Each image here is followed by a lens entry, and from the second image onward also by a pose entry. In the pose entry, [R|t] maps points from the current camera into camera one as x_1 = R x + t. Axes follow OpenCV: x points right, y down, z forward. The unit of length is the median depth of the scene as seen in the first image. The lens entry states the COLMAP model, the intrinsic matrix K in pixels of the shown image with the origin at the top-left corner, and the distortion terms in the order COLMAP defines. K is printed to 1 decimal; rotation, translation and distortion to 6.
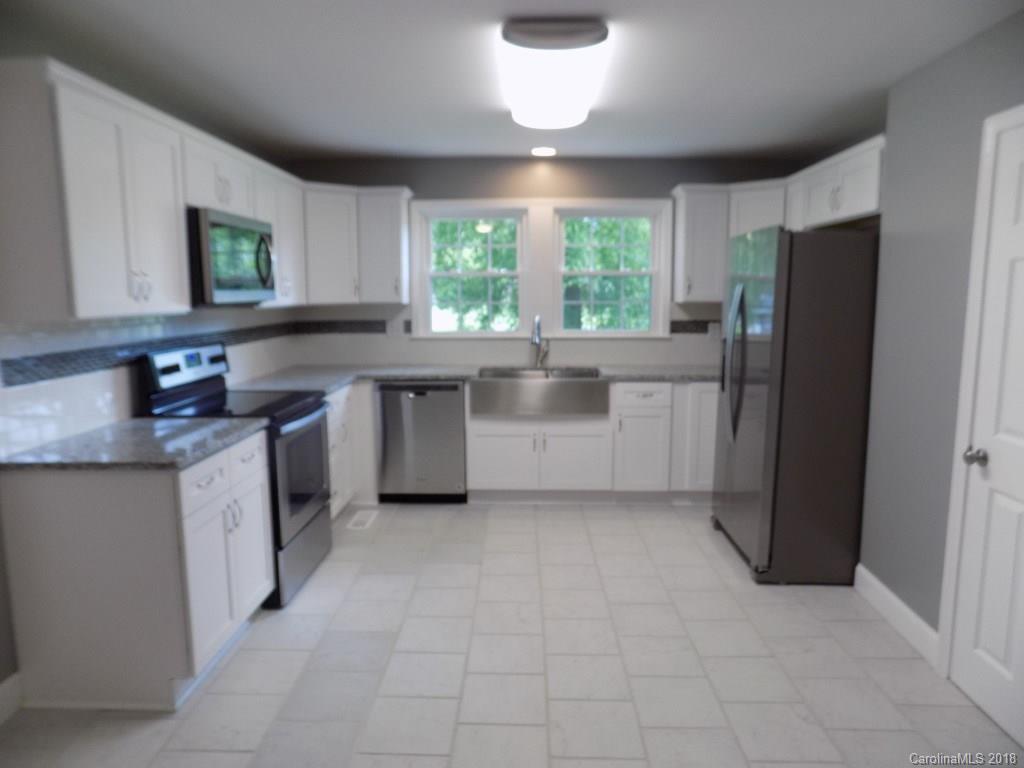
lens RADIAL K [[702.9, 0, 512.0], [0, 702.9, 384.0], [0, 0, 1]] dist [-0.050522, 0.072120]
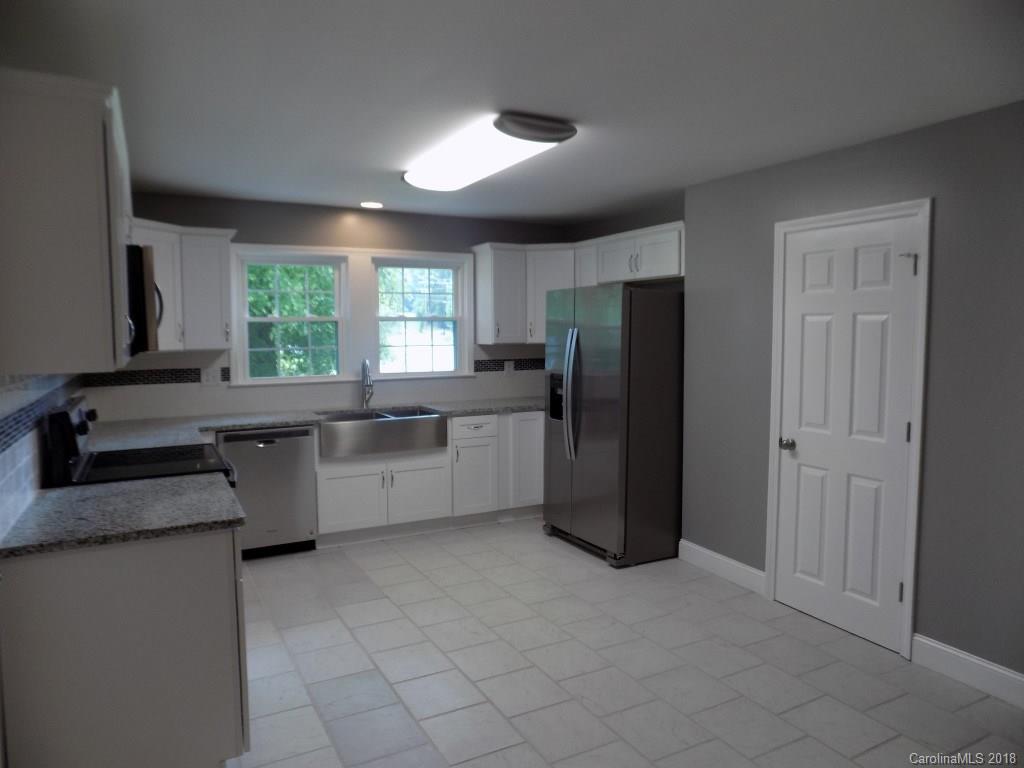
lens RADIAL K [[699.4, 0, 513.1], [0, 699.4, 385.5], [0, 0, 1]] dist [-0.036387, 0.003309]
pose [[0.866189, -0.041779, 0.497967, -0.314283], [0.070953, 0.996685, -0.039798, -0.001357], [-0.494653, 0.069805, 0.866283, -0.003909]]
